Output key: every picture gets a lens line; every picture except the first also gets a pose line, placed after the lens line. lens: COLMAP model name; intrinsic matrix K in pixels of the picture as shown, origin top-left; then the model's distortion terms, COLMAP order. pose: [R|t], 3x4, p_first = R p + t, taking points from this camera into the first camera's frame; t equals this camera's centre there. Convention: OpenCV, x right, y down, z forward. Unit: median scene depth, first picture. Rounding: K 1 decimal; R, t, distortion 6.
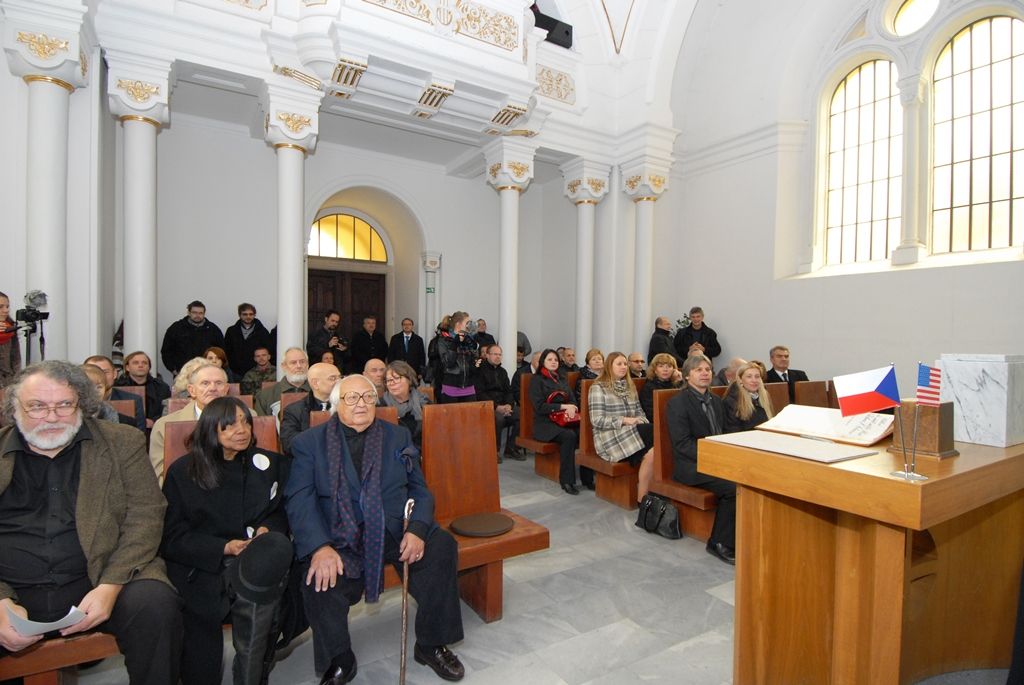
lens RADIAL K [[535.9, 0, 512.3], [0, 535.9, 340.7], [0, 0, 1]] dist [0.002362, -0.017954]
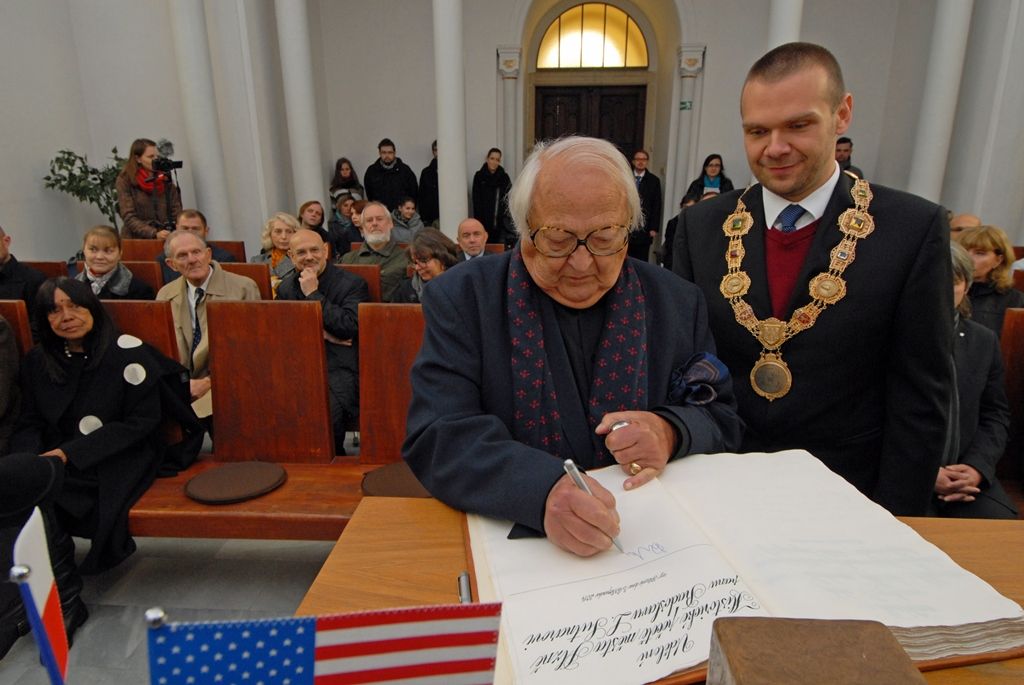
lens RADIAL K [[630.4, 0, 489.2], [0, 630.4, 336.1], [0, 0, 1]] dist [0.039670, -0.013123]
pose [[0.817141, 0.136259, -0.560102, 0.139867], [0.009015, 0.968521, 0.248769, -0.012535], [0.576368, -0.208329, 0.790190, 0.145459]]
